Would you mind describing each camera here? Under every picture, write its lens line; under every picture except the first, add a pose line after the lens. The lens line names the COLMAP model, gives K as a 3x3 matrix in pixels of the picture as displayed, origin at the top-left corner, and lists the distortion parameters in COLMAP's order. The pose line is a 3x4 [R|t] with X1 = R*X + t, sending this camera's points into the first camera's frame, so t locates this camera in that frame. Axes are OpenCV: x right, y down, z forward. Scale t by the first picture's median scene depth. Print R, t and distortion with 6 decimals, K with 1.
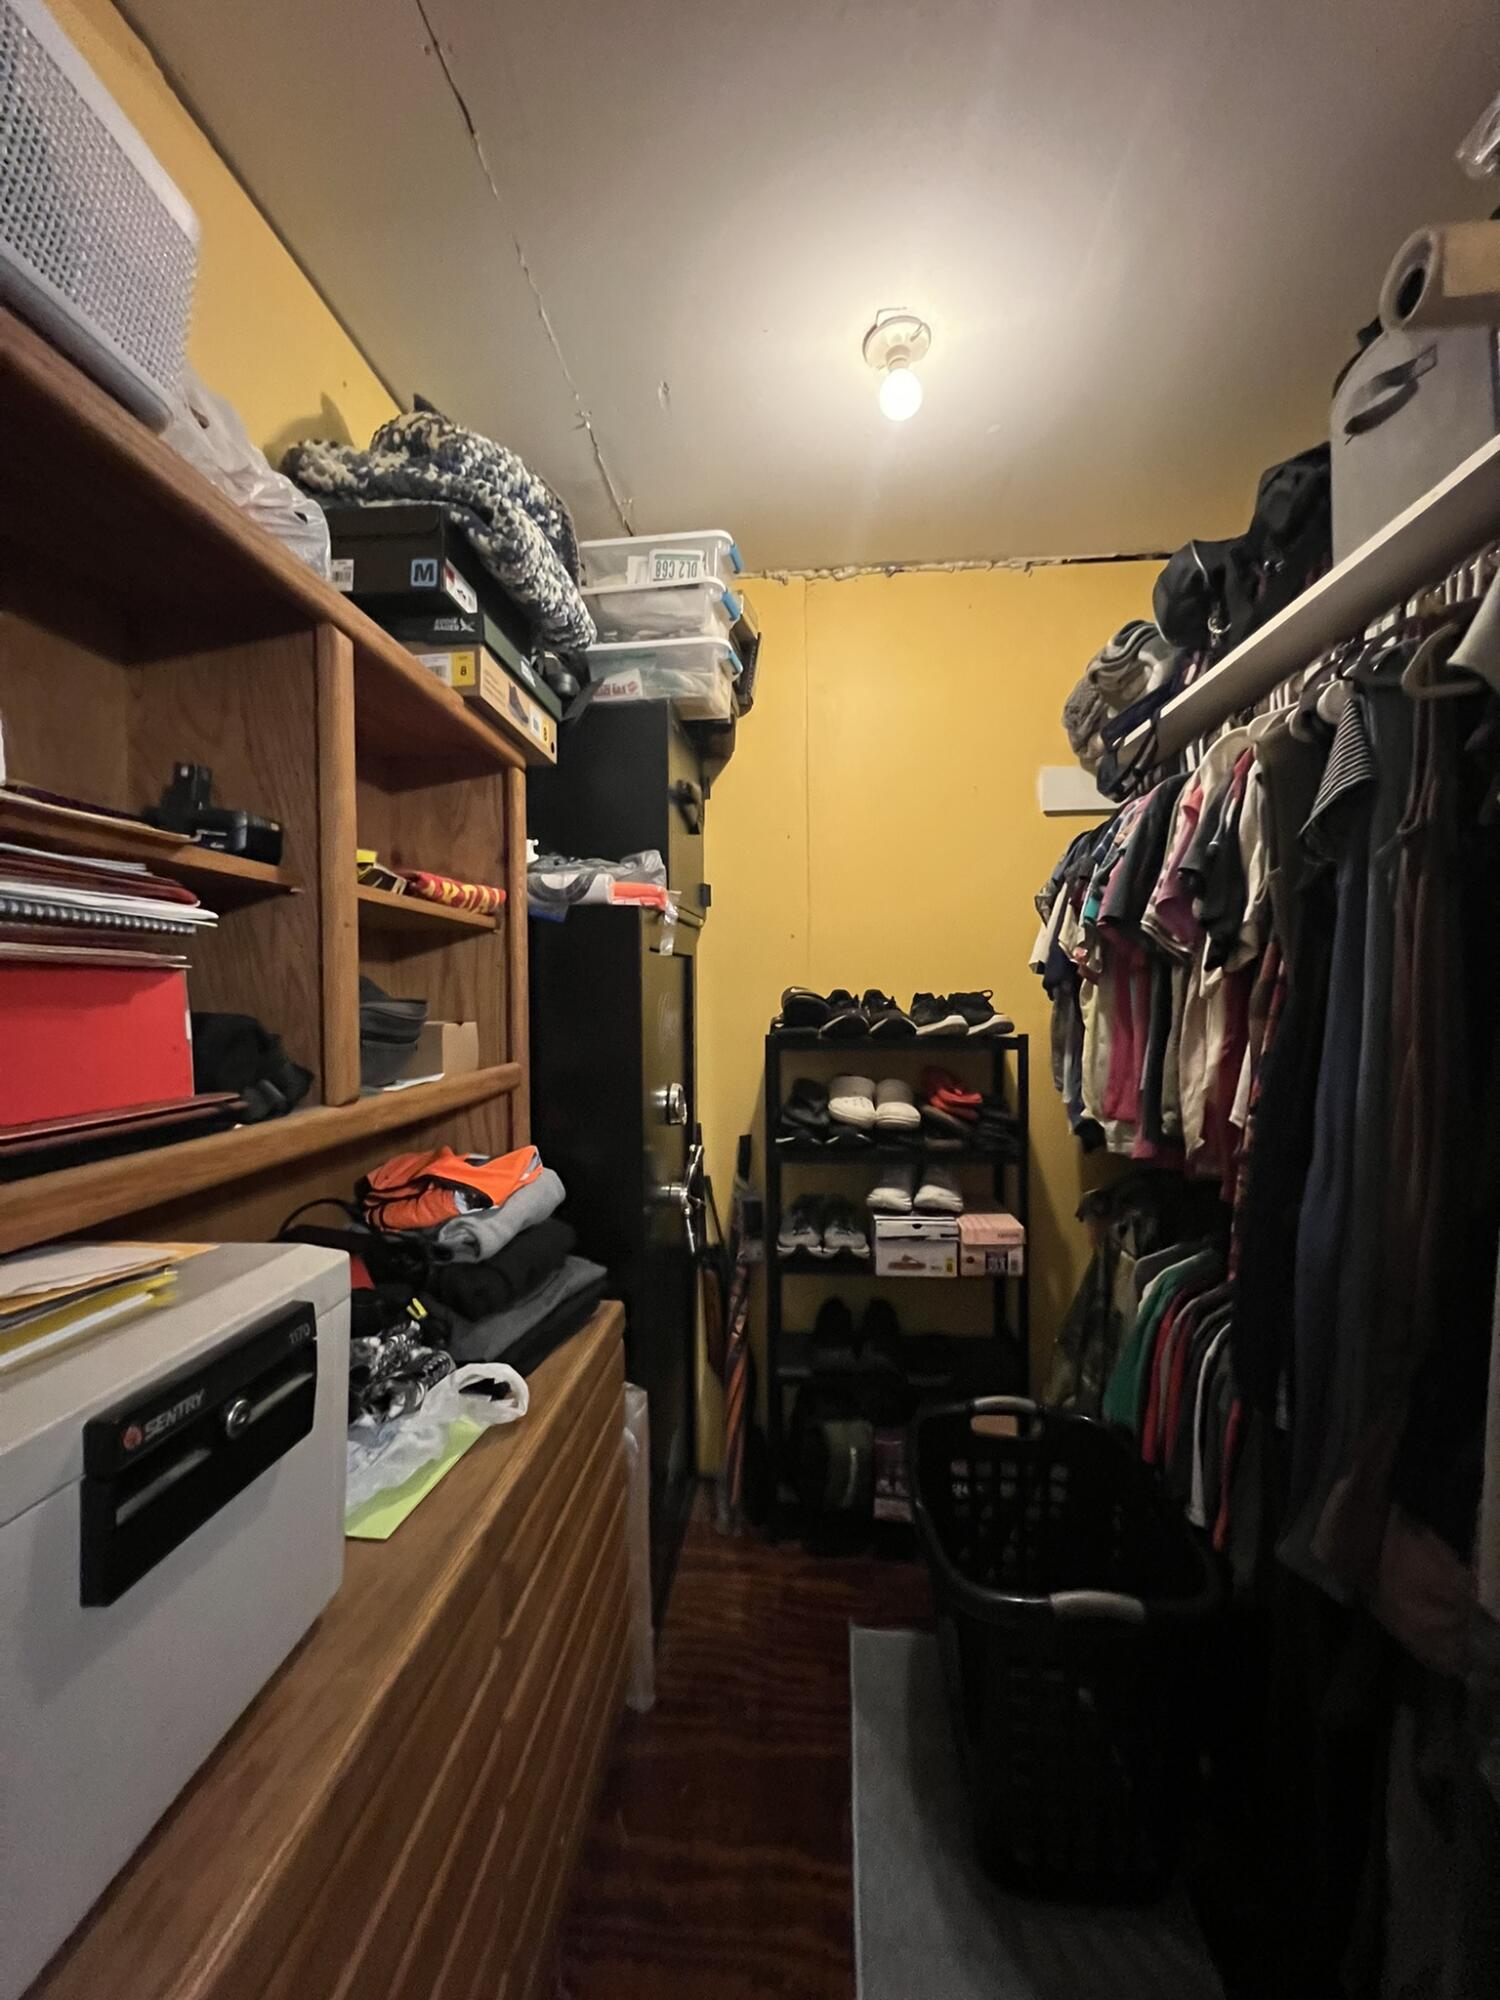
lens RADIAL K [[797.4, 0, 750.0], [0, 797.4, 1000.0], [0, 0, 1]] dist [-0.001795, 0.000399]
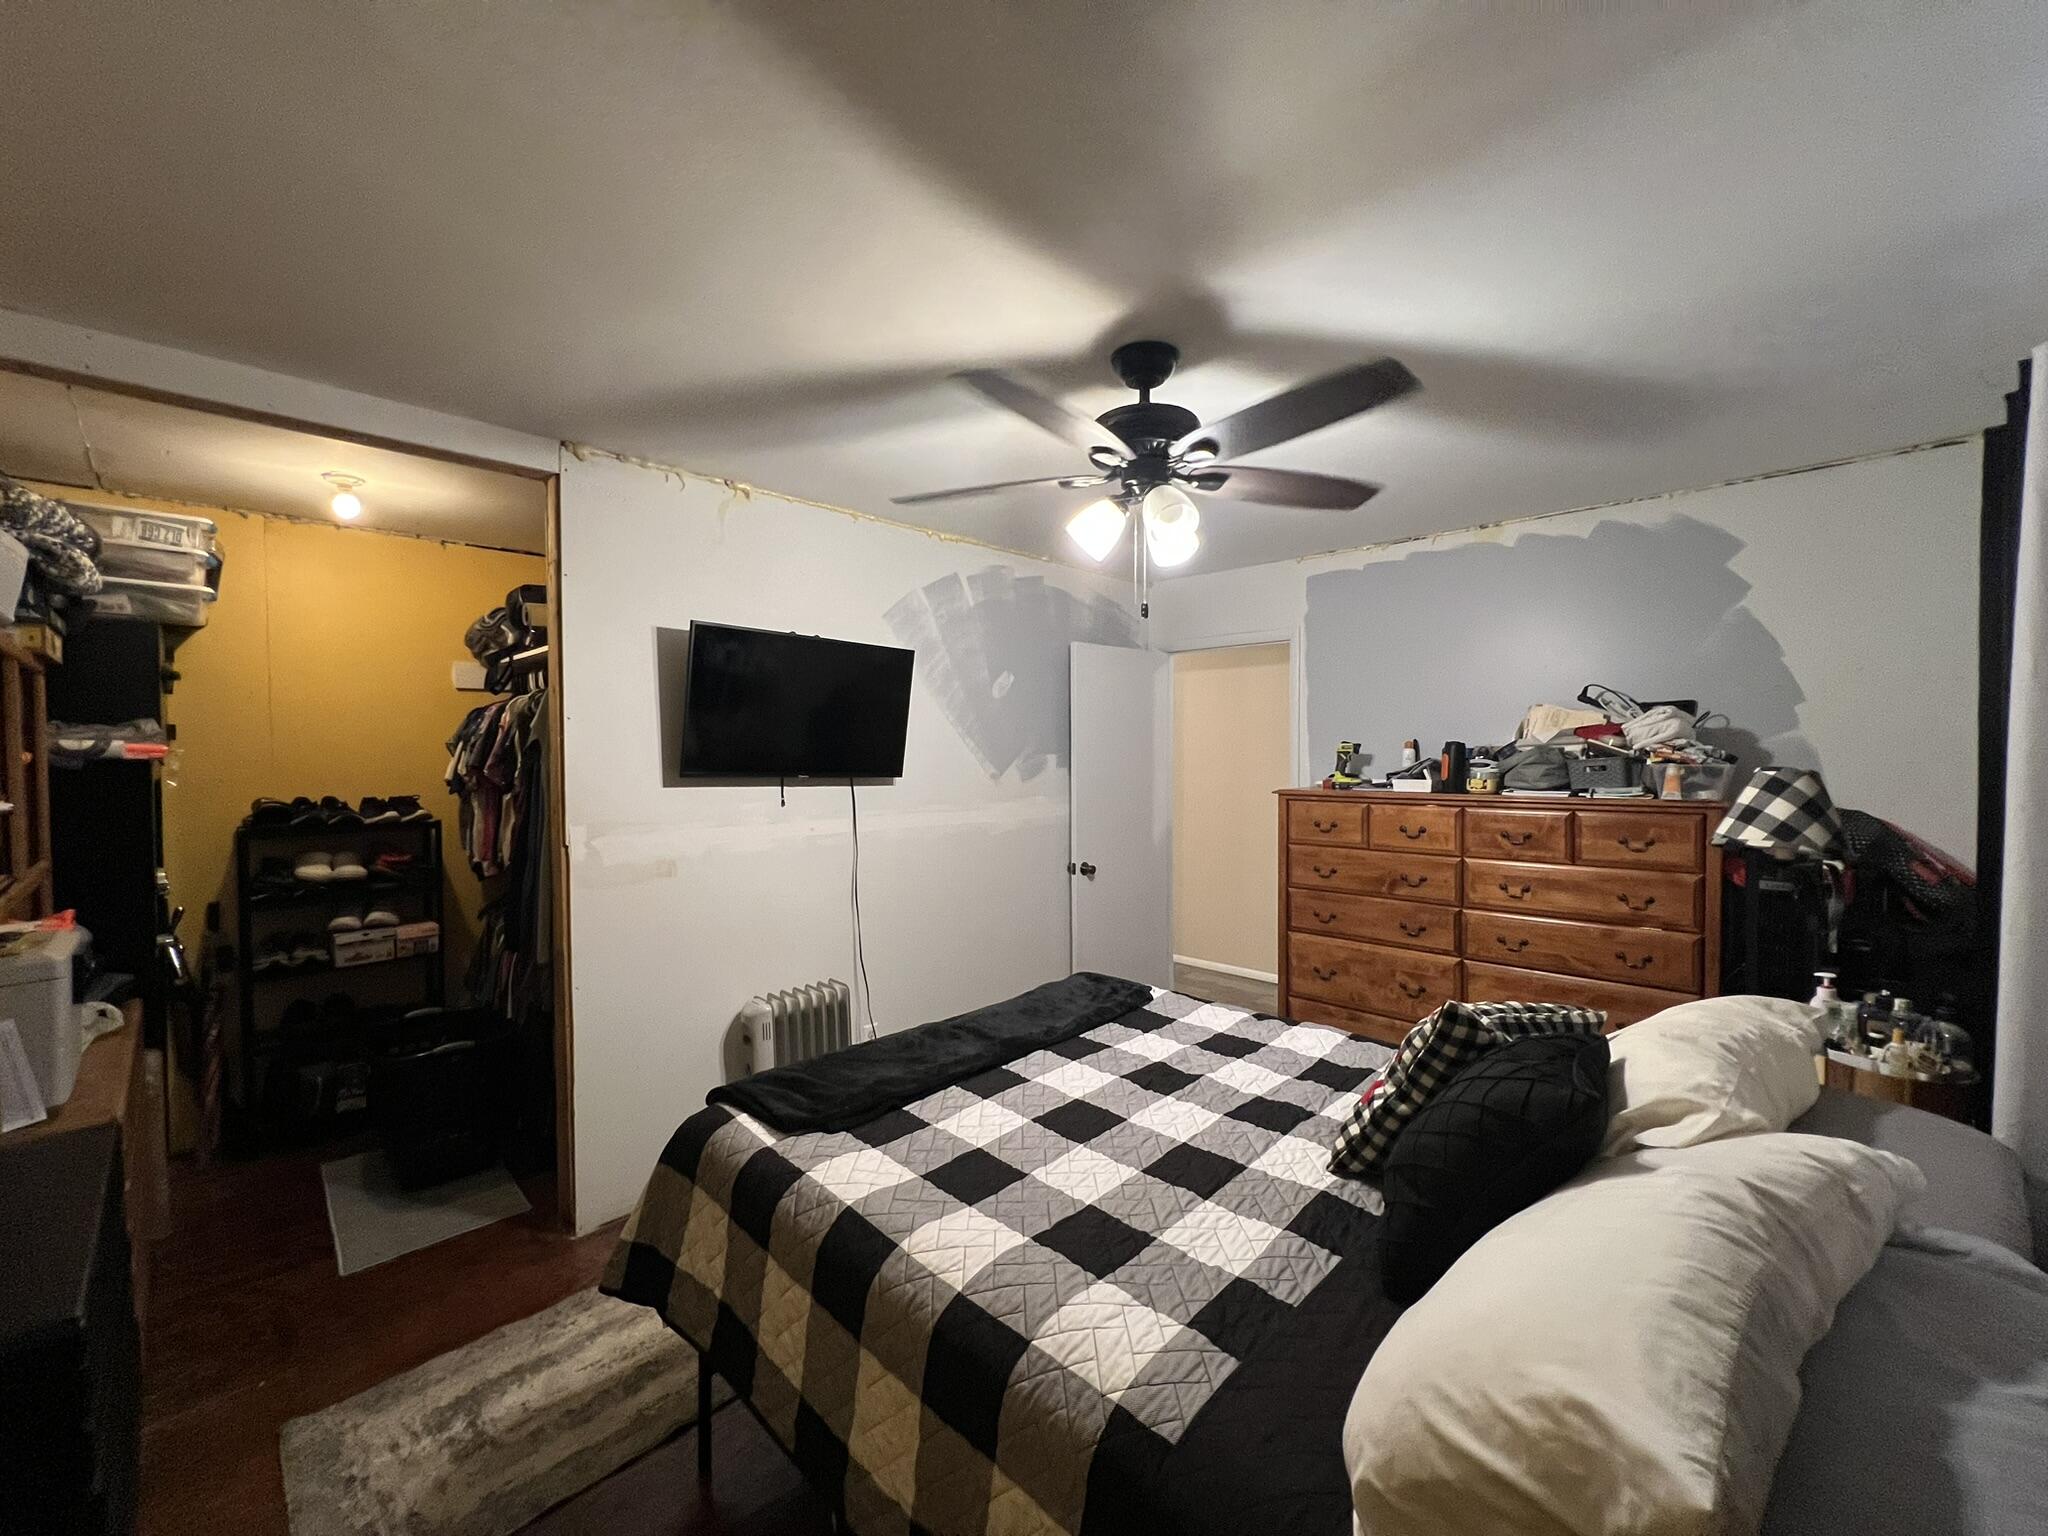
lens RADIAL K [[816.5, 0, 1024.9], [0, 816.5, 768.4], [0, 0, 1]] dist [-0.001795, 0.000399]
pose [[0.638287, -0.014453, 0.769662, -0.228492], [0.006043, 0.999887, 0.013765, -0.090568], [-0.769774, -0.004135, 0.638303, -1.196951]]
